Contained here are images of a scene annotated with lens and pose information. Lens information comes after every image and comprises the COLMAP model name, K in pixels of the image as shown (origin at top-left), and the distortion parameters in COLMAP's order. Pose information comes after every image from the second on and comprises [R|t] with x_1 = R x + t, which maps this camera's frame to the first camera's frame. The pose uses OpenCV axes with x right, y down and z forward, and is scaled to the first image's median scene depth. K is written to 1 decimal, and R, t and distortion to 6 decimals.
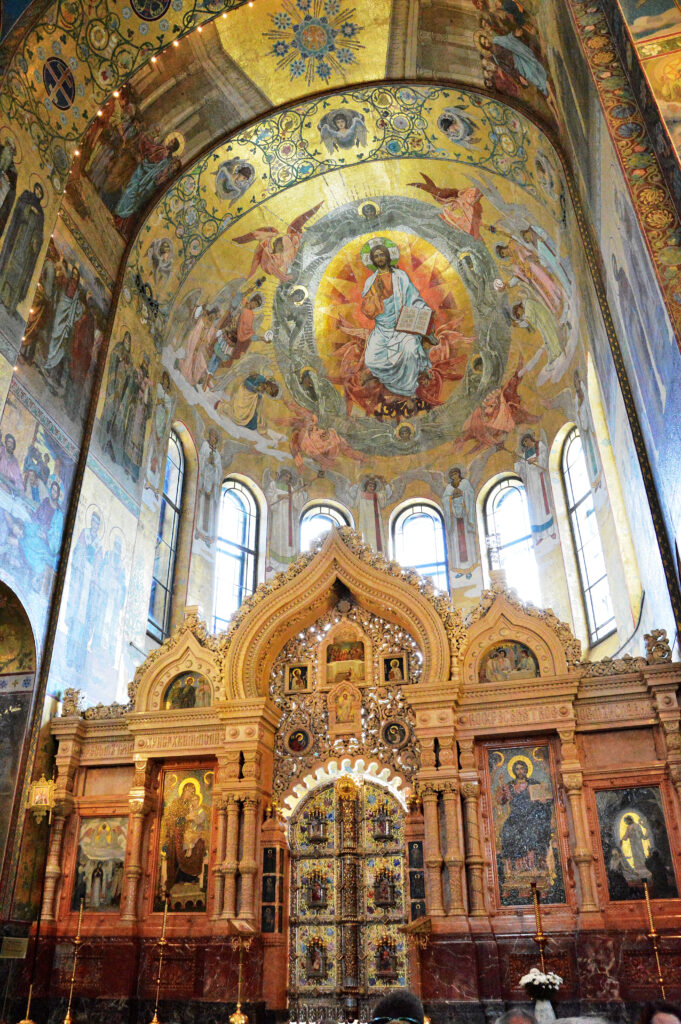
lens RADIAL K [[805.7, 0, 333.5], [0, 805.7, 515.8], [0, 0, 1]] dist [-0.118981, 0.054604]
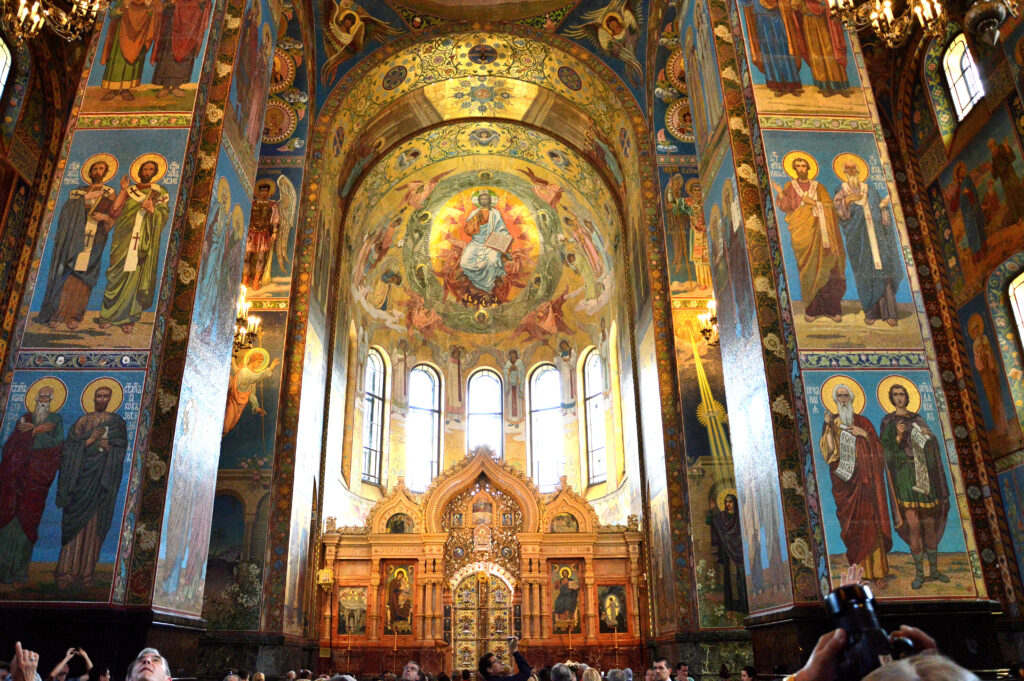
lens RADIAL K [[805.7, 0, 515.4], [0, 805.7, 338.2], [0, 0, 1]] dist [-0.118981, 0.054604]
pose [[0.956371, 0.102787, 0.273478, -0.328885], [-0.139607, 0.983063, 0.118730, -0.326078], [-0.256642, -0.151729, 0.954522, -0.561630]]
